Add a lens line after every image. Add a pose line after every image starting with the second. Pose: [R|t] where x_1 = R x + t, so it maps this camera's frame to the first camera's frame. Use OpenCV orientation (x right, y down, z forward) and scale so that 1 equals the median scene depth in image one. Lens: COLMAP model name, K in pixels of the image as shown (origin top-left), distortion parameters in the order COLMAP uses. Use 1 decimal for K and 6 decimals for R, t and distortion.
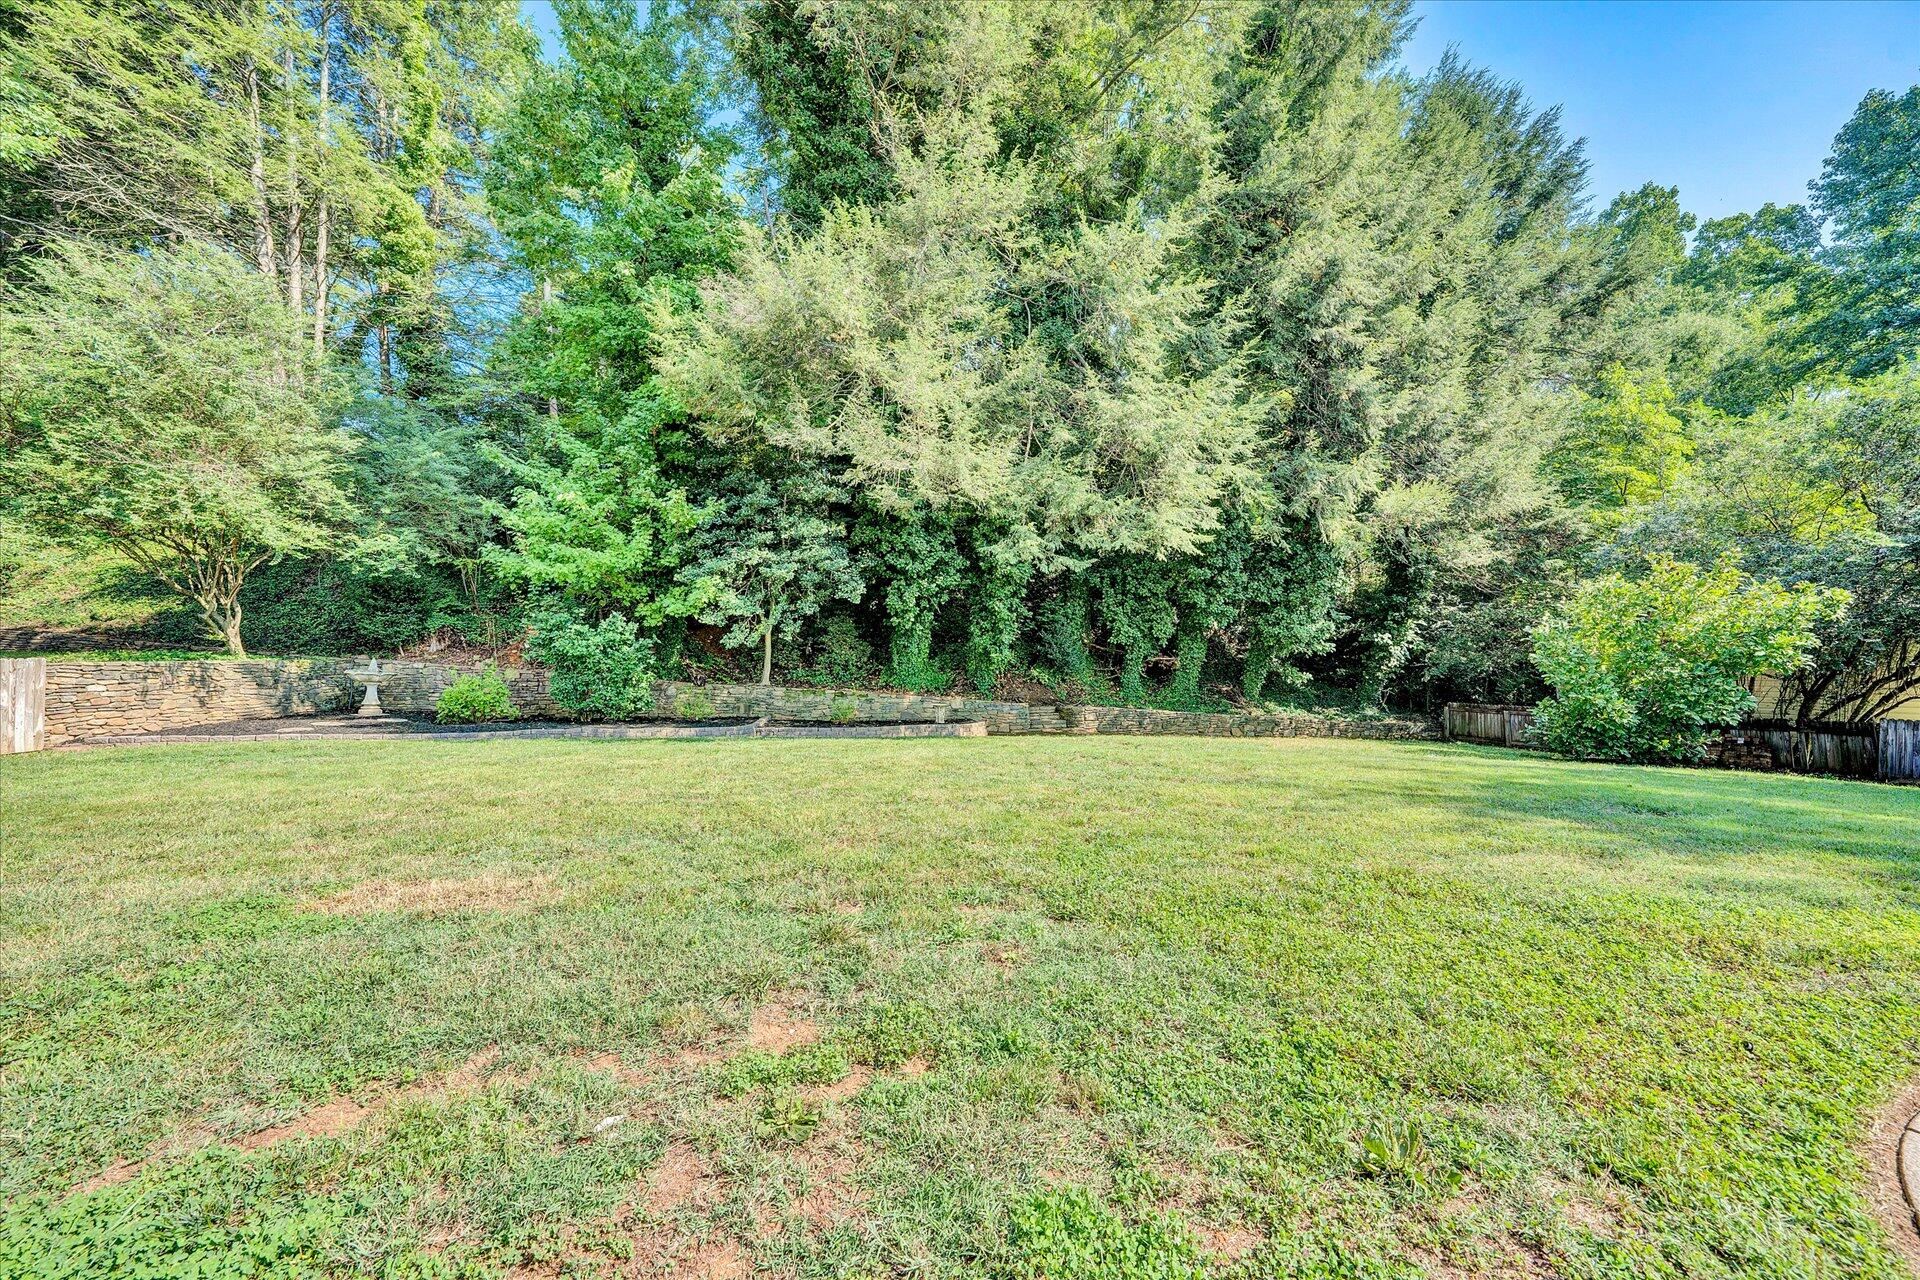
lens RADIAL K [[668.4, 0, 954.4], [0, 668.4, 639.5], [0, 0, 1]] dist [-0.030555, 0.007215]
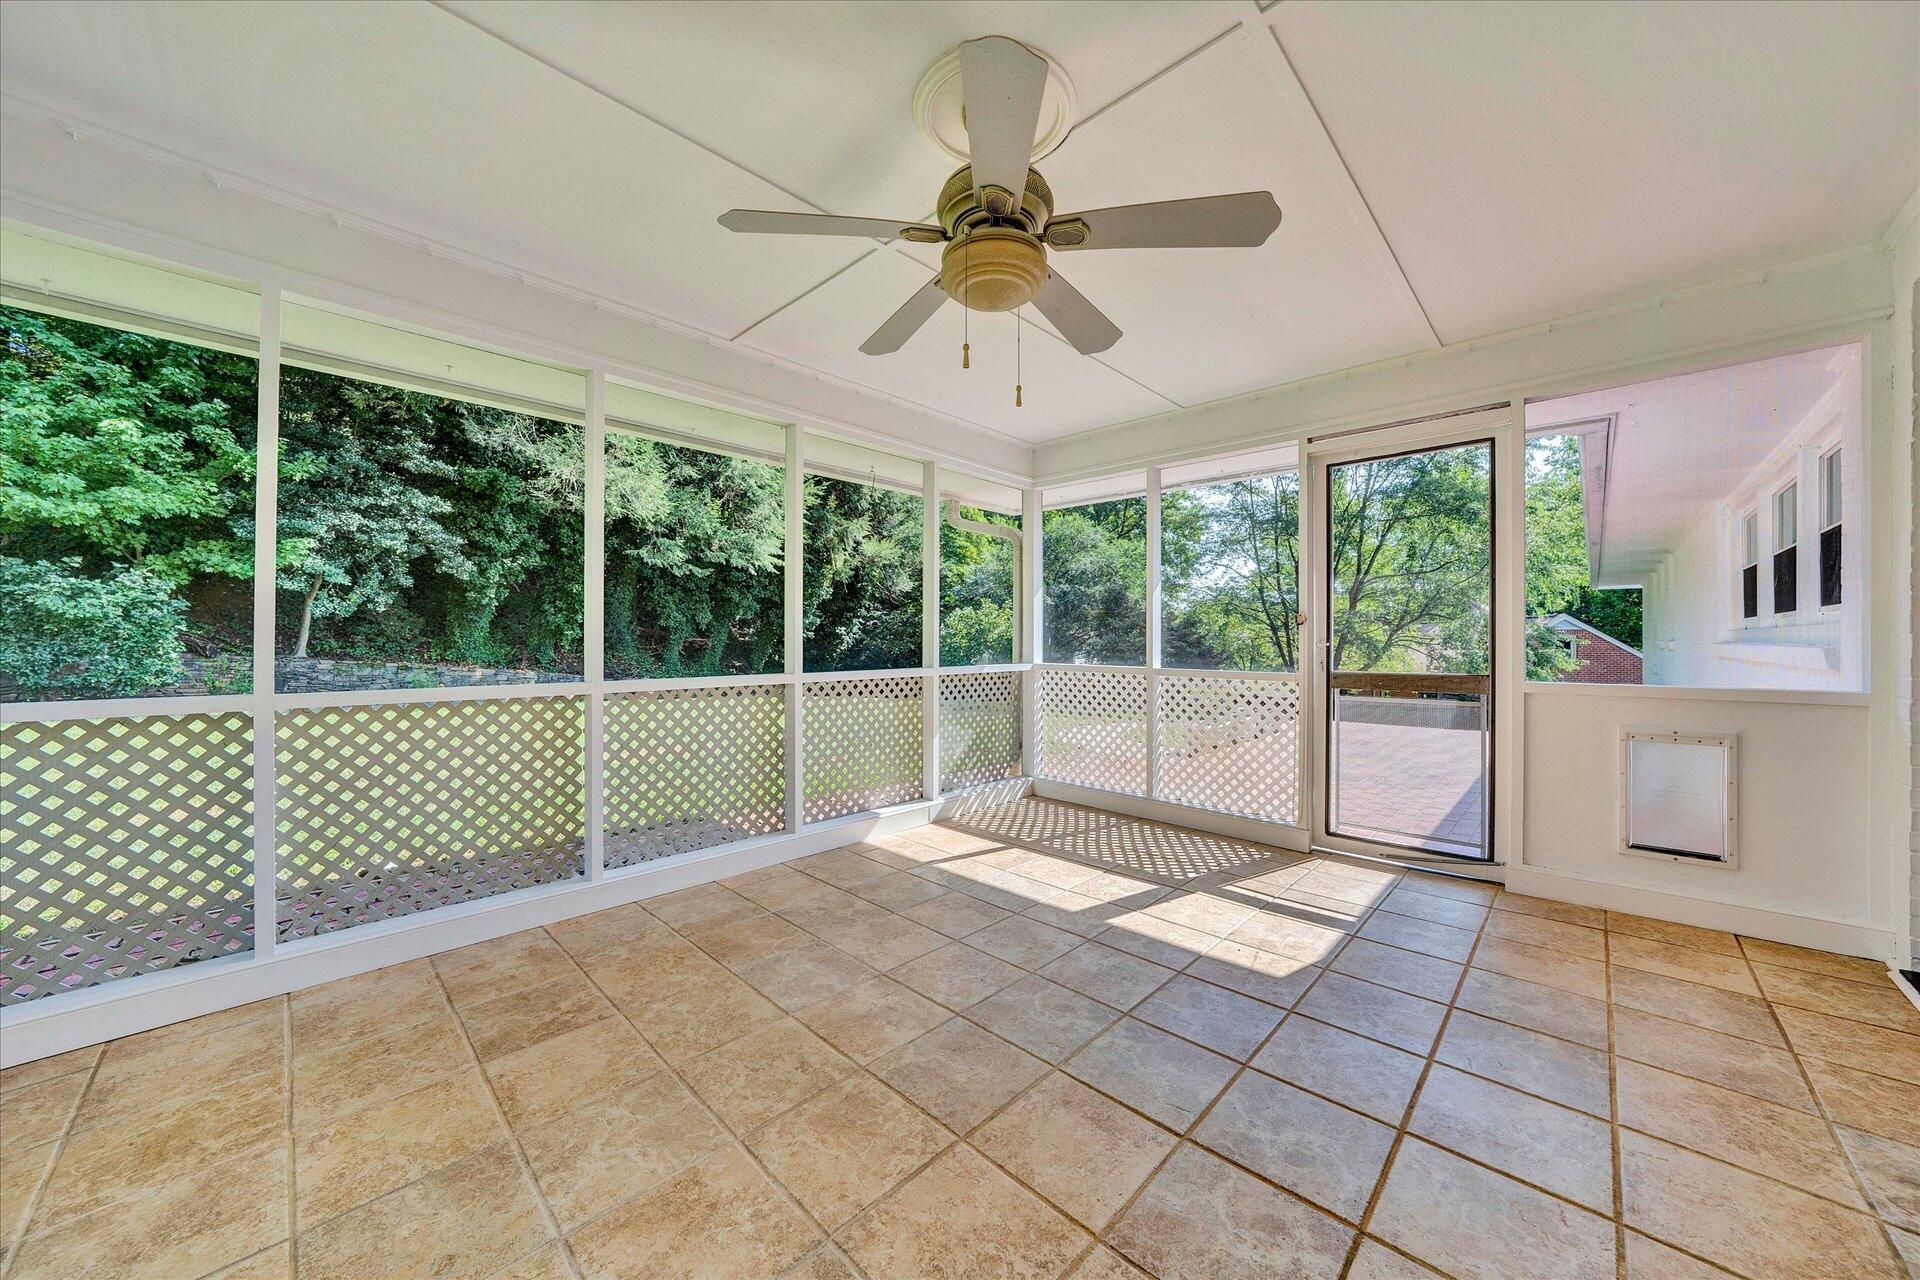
lens RADIAL K [[668.4, 0, 954.4], [0, 668.4, 639.5], [0, 0, 1]] dist [-0.030555, 0.007215]
pose [[0.671708, 0.030021, 0.740207, -0.347847], [-0.053908, 0.998510, 0.008422, -0.009489], [-0.738852, -0.045560, 0.672326, -0.227302]]
